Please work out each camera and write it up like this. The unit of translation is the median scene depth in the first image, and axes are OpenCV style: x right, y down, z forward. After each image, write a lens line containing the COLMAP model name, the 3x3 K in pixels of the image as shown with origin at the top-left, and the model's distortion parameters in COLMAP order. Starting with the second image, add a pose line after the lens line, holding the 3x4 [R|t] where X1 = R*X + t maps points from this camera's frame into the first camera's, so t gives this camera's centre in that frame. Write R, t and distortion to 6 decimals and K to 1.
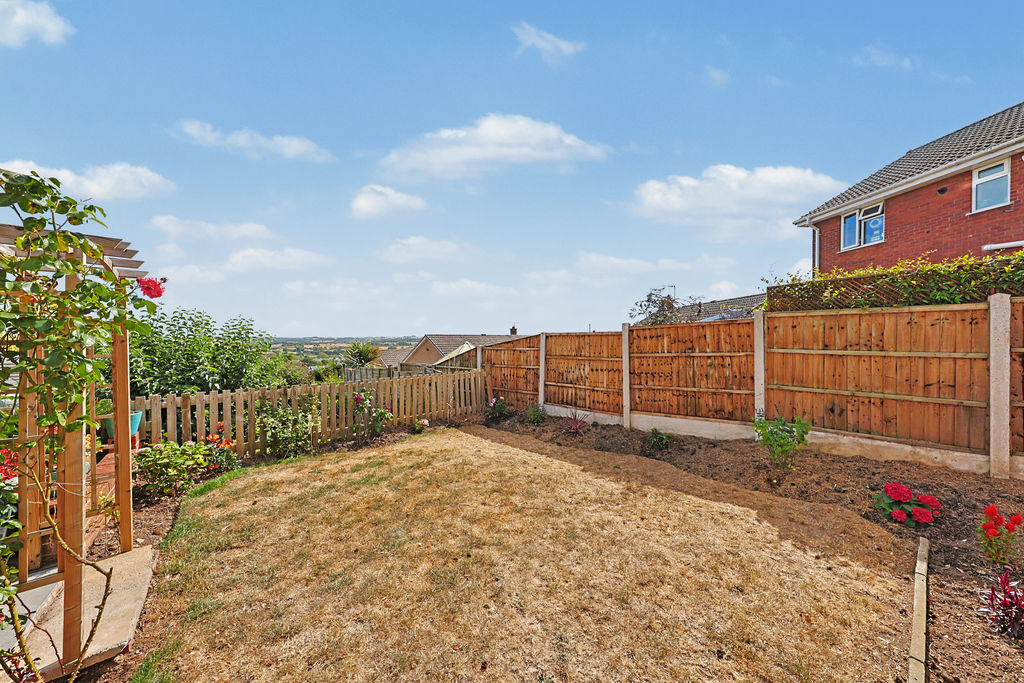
lens RADIAL K [[345.0, 0, 516.4], [0, 345.0, 339.3], [0, 0, 1]] dist [0.009638, 0.000012]
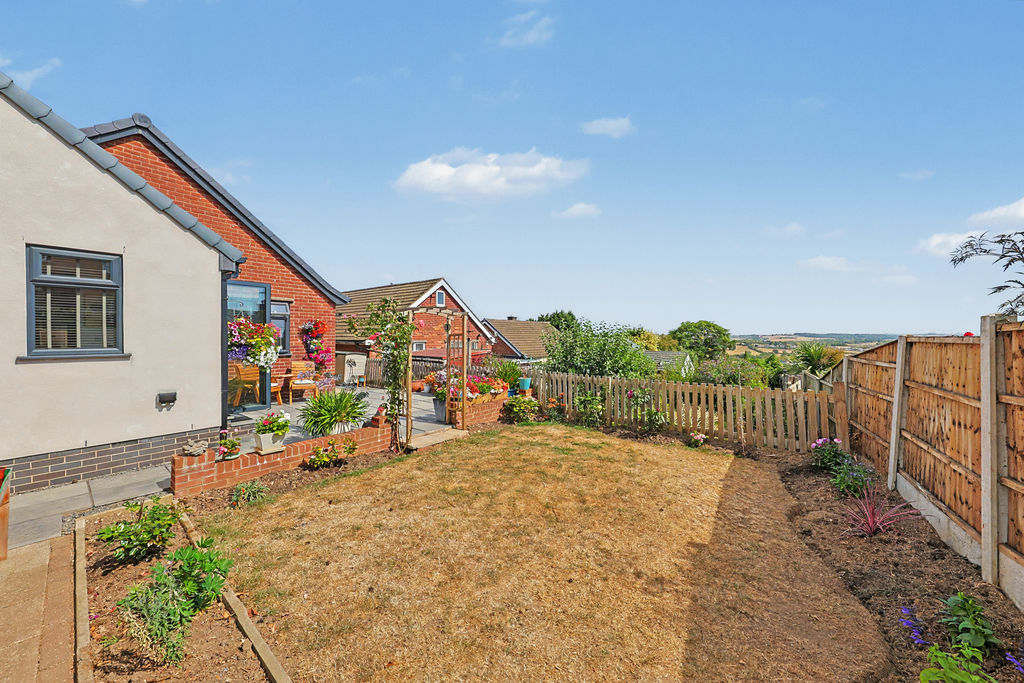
lens RADIAL K [[372.7, 0, 512.0], [0, 372.7, 341.5], [0, 0, 1]] dist [0.000641, 0.000036]
pose [[0.179276, 0.021077, -0.983573, 0.583476], [-0.007661, 0.999770, 0.020027, -0.019524], [0.983769, 0.003945, 0.179396, 0.360674]]
